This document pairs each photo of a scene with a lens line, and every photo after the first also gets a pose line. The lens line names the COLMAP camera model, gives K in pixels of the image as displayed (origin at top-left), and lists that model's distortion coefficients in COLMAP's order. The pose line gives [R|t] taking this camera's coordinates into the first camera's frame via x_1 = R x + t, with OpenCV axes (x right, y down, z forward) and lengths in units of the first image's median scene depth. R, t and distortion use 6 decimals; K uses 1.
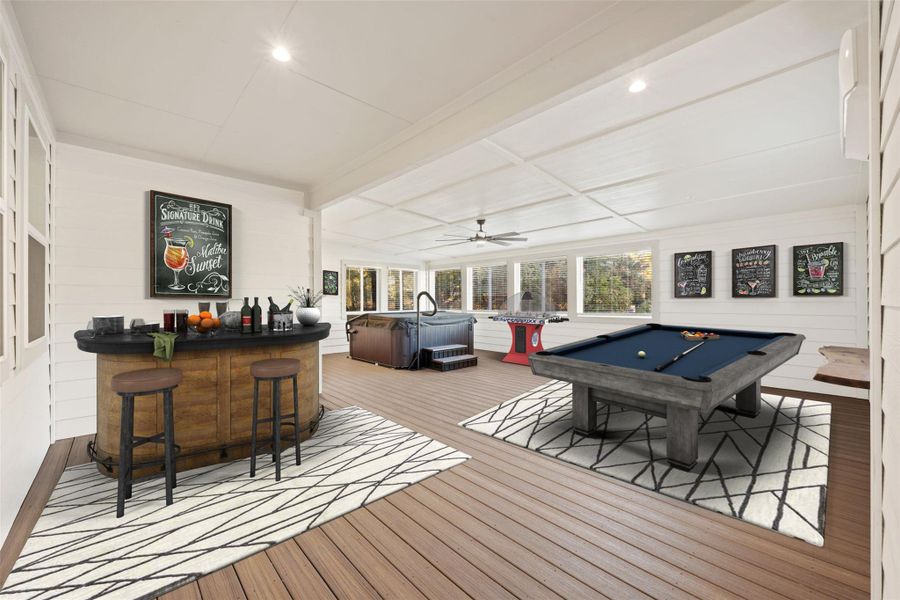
lens RADIAL K [[358.1, 0, 454.0], [0, 358.1, 298.9], [0, 0, 1]] dist [0.001936, 0.000147]
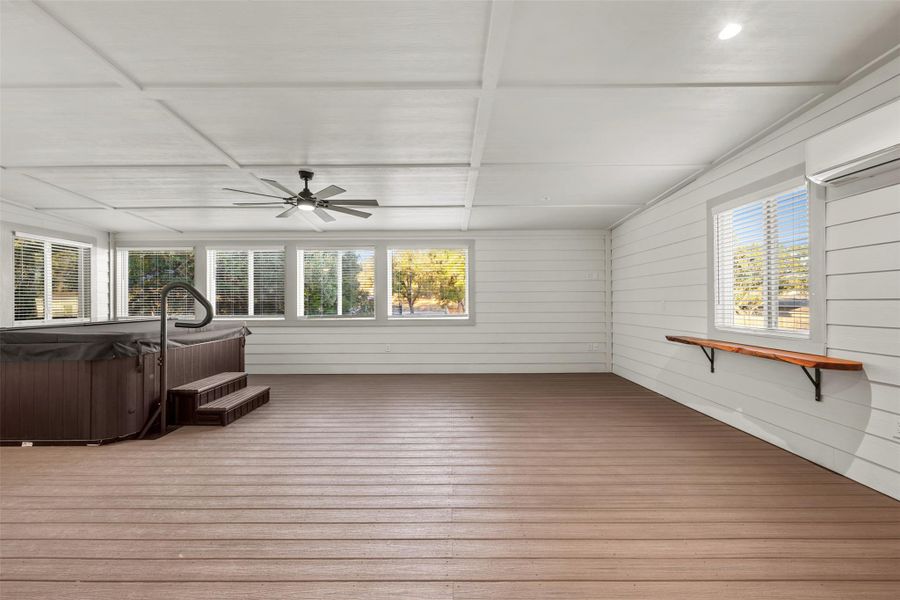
lens RADIAL K [[358.1, 0, 443.1], [0, 358.1, 302.0], [0, 0, 1]] dist [0.001936, 0.000147]
pose [[0.693131, 0.000603, 0.720811, -0.193258], [-0.002791, 0.999994, 0.001847, 0.006125], [-0.720806, -0.003292, 0.693129, 0.348245]]
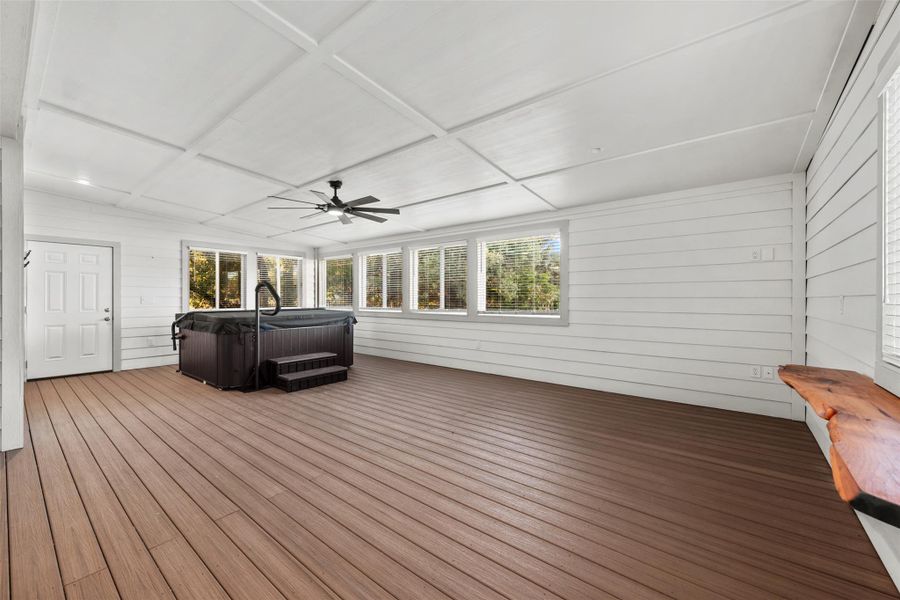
lens RADIAL K [[358.1, 0, 450.7], [0, 358.1, 297.4], [0, 0, 1]] dist [0.001936, 0.000147]
pose [[0.989371, 0.004662, 0.145338, 0.180565], [-0.004964, 0.999986, 0.001721, 0.008305], [-0.145328, -0.002424, 0.989381, 0.228492]]
